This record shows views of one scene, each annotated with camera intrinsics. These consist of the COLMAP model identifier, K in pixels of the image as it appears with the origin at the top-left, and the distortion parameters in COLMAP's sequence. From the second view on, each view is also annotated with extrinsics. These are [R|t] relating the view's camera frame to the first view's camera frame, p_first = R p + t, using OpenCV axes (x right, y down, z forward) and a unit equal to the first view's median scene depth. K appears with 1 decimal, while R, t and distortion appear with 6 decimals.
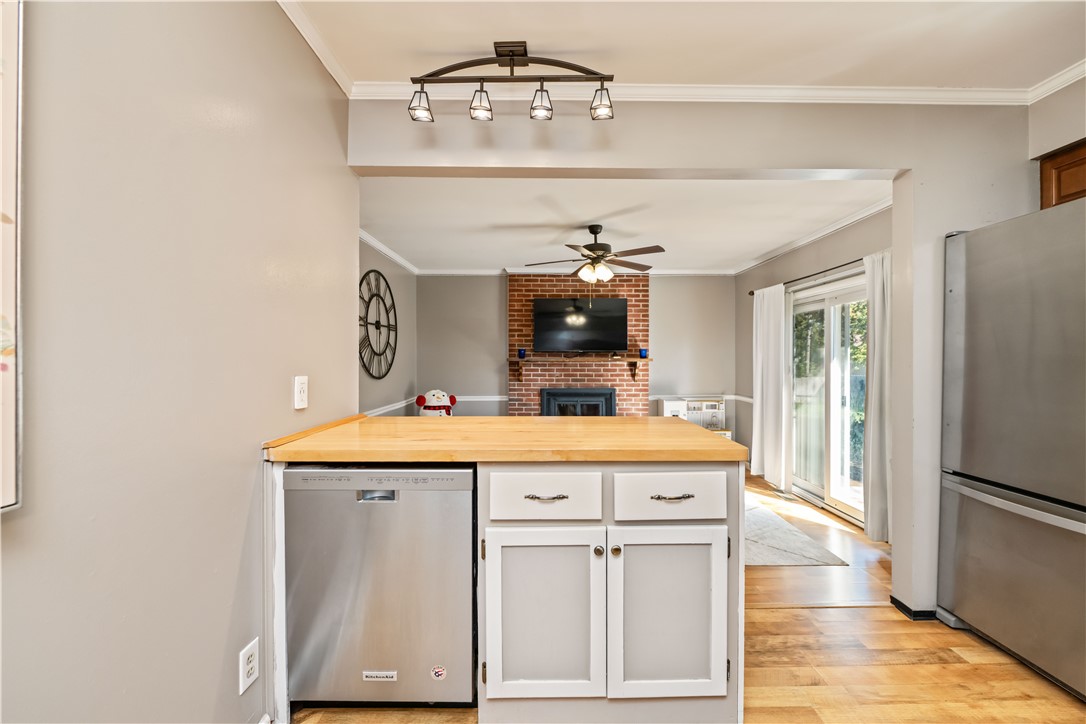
lens RADIAL K [[440.8, 0, 536.3], [0, 440.8, 361.5], [0, 0, 1]] dist [-0.002269, -0.000398]
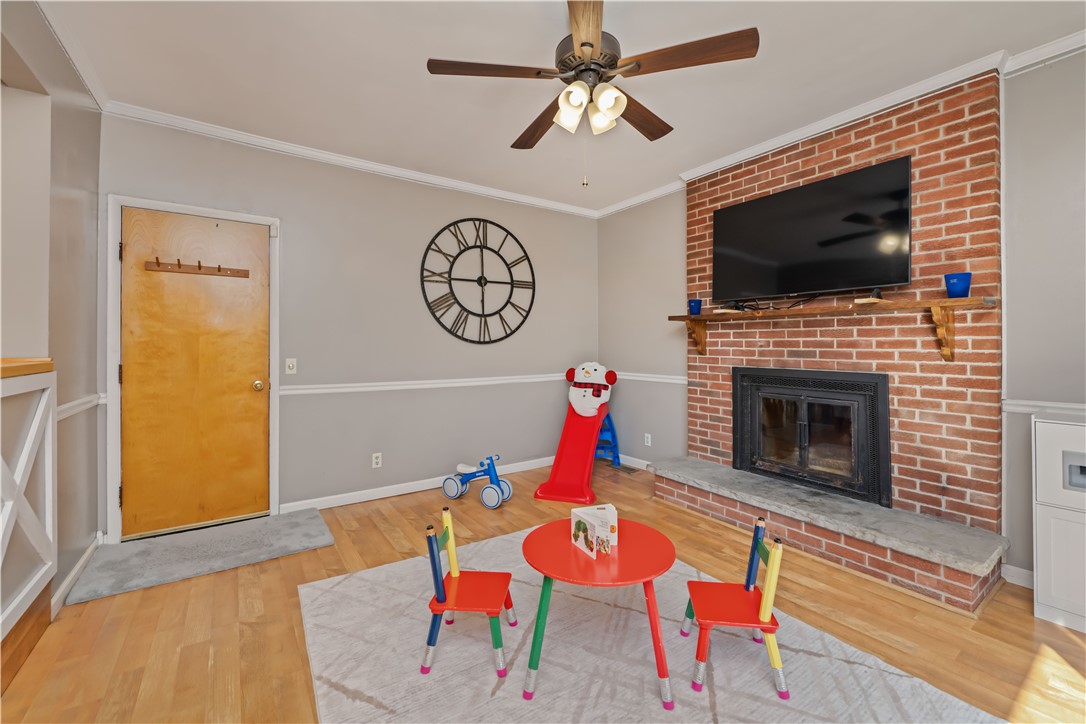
lens RADIAL K [[440.8, 0, 541.2], [0, 440.8, 339.1], [0, 0, 1]] dist [-0.002269, -0.000398]
pose [[0.580688, -0.006553, -0.814100, 0.330928], [-0.000461, 0.999965, -0.008378, 0.030098], [0.814126, 0.005240, 0.580664, 0.473210]]
